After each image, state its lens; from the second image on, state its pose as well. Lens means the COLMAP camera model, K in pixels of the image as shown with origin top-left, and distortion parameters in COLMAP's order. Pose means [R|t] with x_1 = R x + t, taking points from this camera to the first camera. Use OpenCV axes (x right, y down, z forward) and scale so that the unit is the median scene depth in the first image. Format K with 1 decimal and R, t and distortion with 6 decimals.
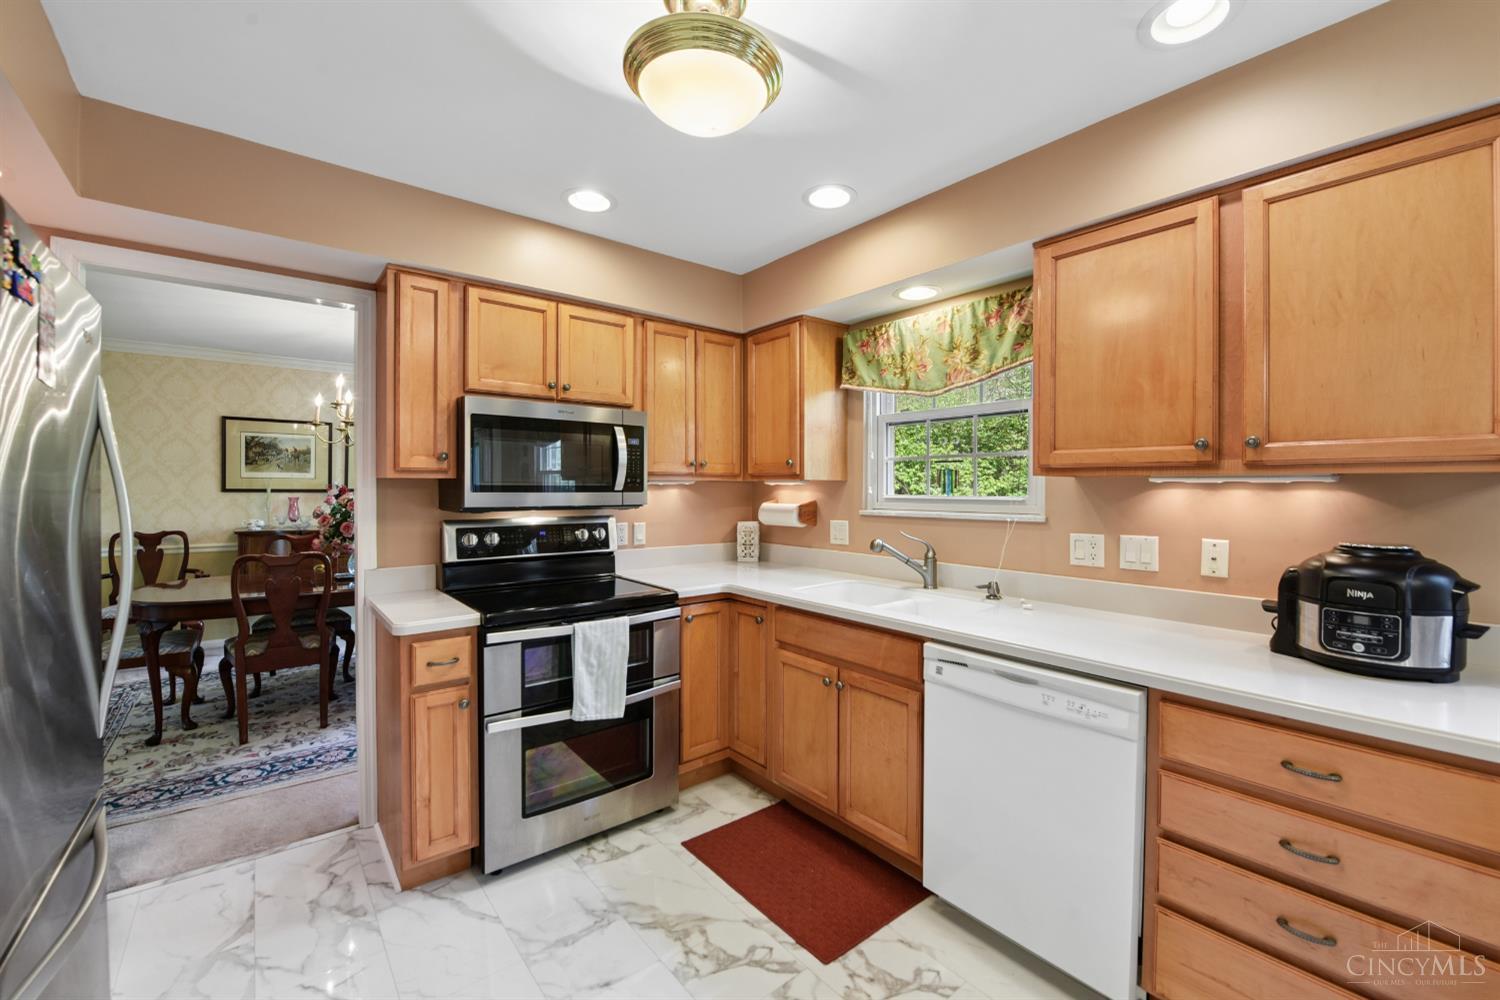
lens RADIAL K [[611.0, 0, 753.1], [0, 611.0, 489.3], [0, 0, 1]] dist [-0.015896, -0.000188]
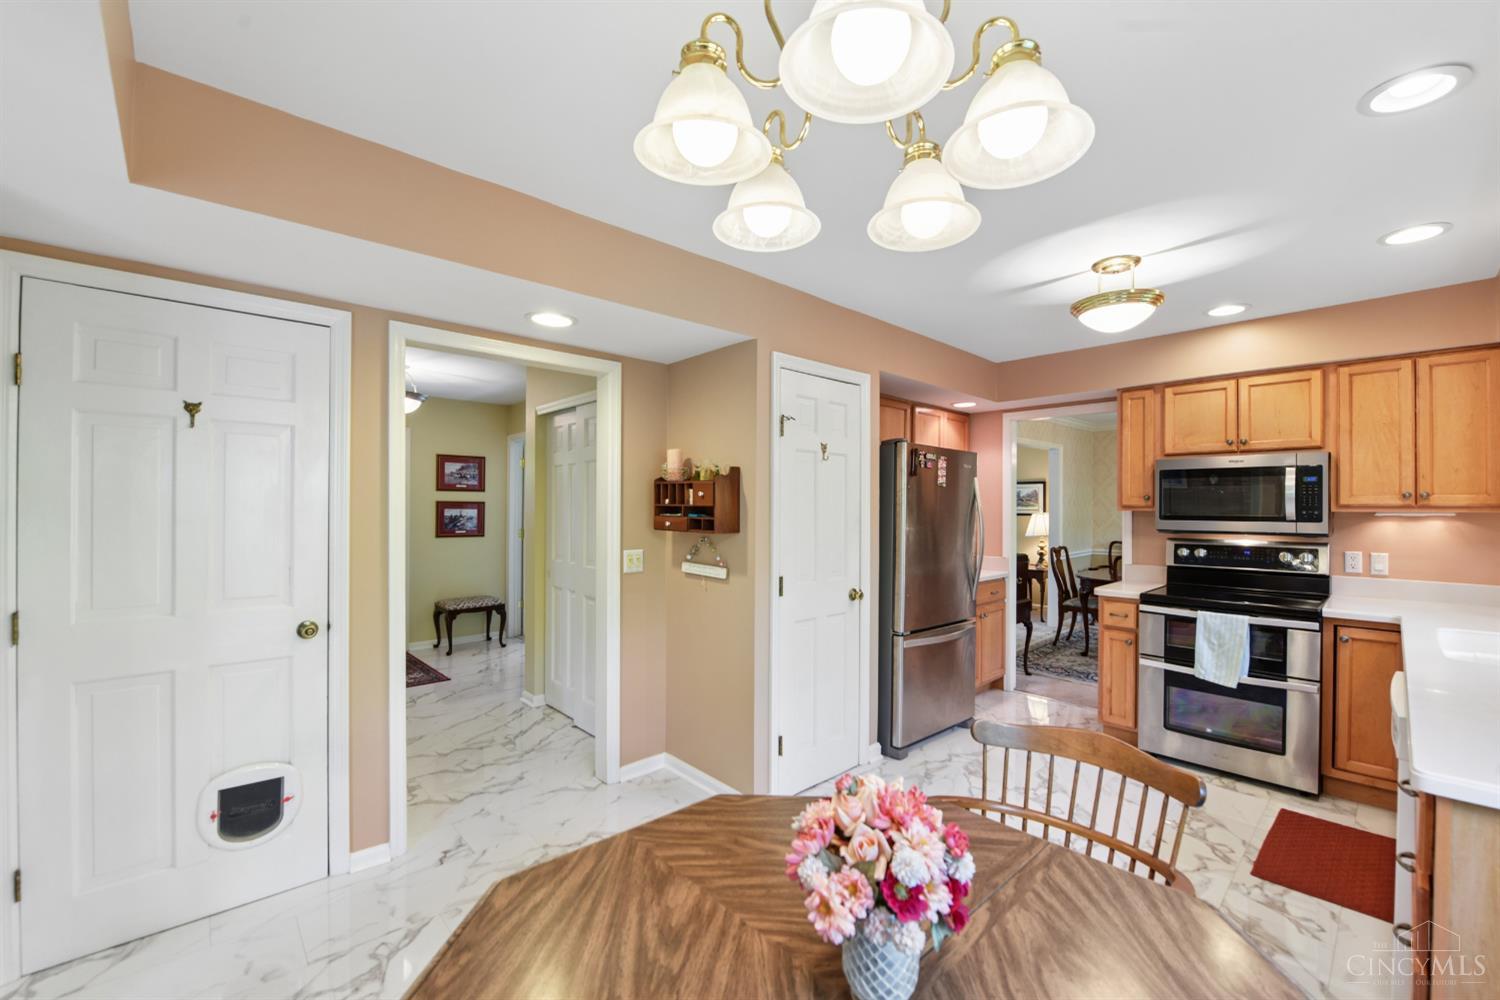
lens RADIAL K [[617.3, 0, 753.1], [0, 617.3, 513.8], [0, 0, 1]] dist [-0.015493, -0.000163]
pose [[0.056664, 0.010198, -0.998341, 1.041863], [-0.007474, 0.999924, 0.009790, -0.018037], [0.998365, 0.006907, 0.056736, -0.142862]]
